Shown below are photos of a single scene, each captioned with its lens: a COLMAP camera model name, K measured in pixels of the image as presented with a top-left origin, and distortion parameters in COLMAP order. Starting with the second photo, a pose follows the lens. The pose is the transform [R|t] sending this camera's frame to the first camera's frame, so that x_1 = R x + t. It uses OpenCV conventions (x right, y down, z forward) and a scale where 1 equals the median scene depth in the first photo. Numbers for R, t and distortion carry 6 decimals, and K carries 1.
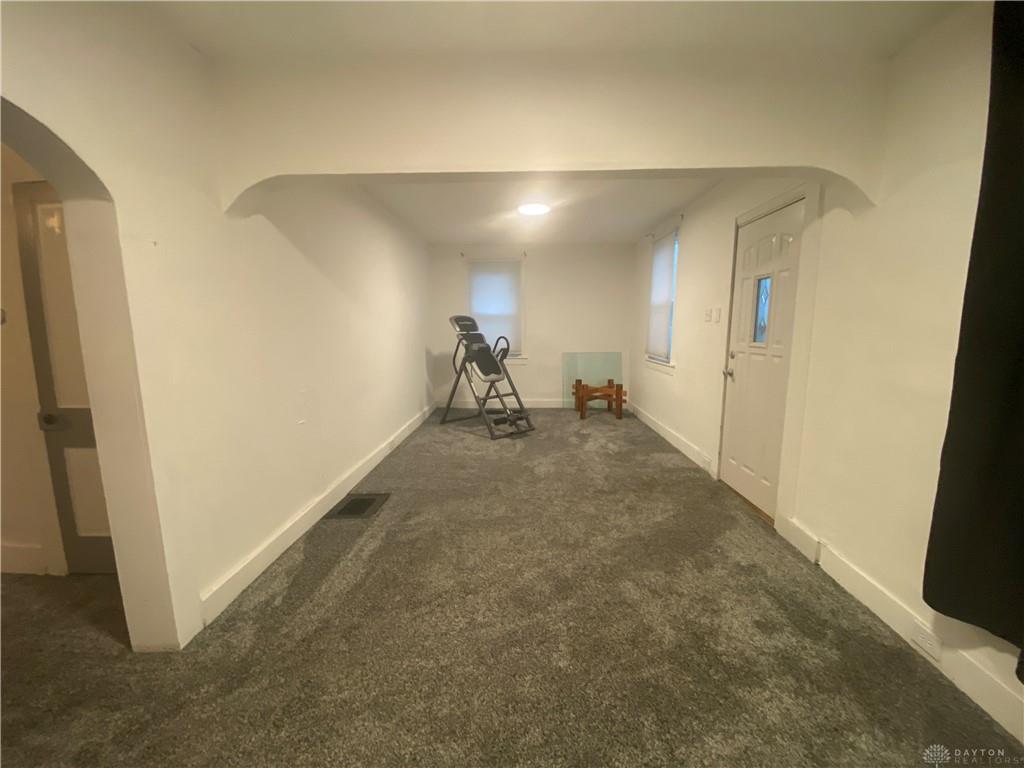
lens RADIAL K [[409.5, 0, 513.8], [0, 409.5, 382.2], [0, 0, 1]] dist [-0.012354, -0.000267]
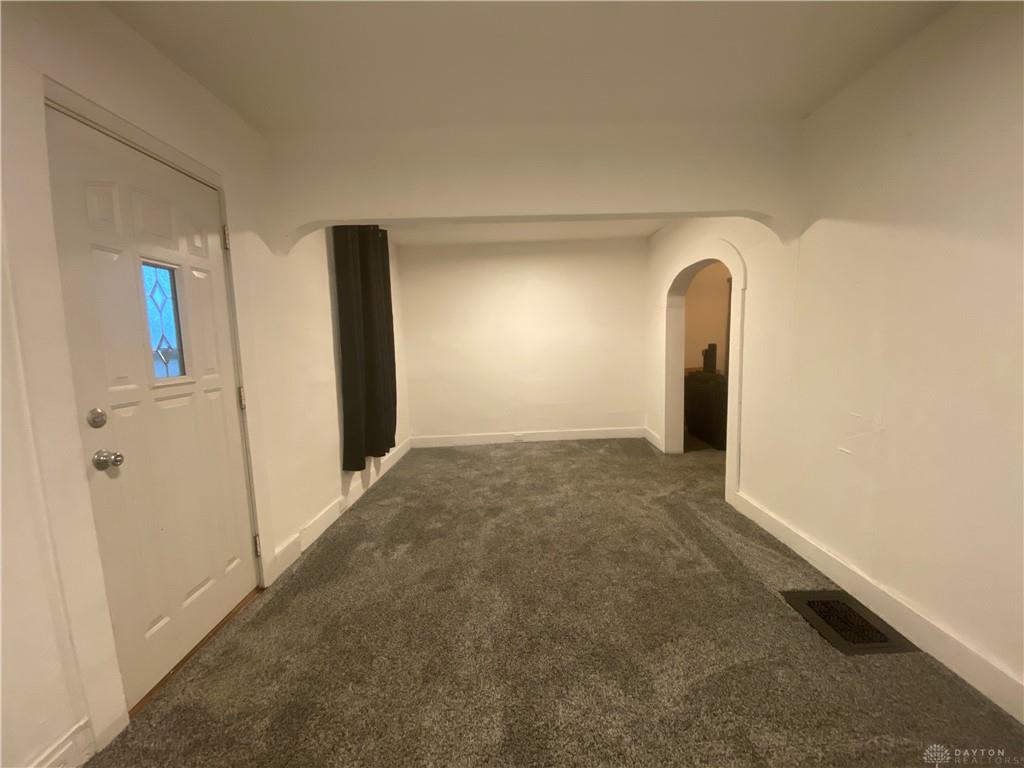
lens RADIAL K [[409.5, 0, 513.7], [0, 409.5, 383.8], [0, 0, 1]] dist [-0.012354, -0.000267]
pose [[-0.998886, 0.034362, -0.032343, 0.133032], [0.025826, 0.971715, 0.234741, -0.213534], [0.039495, 0.233644, -0.971520, 1.599188]]
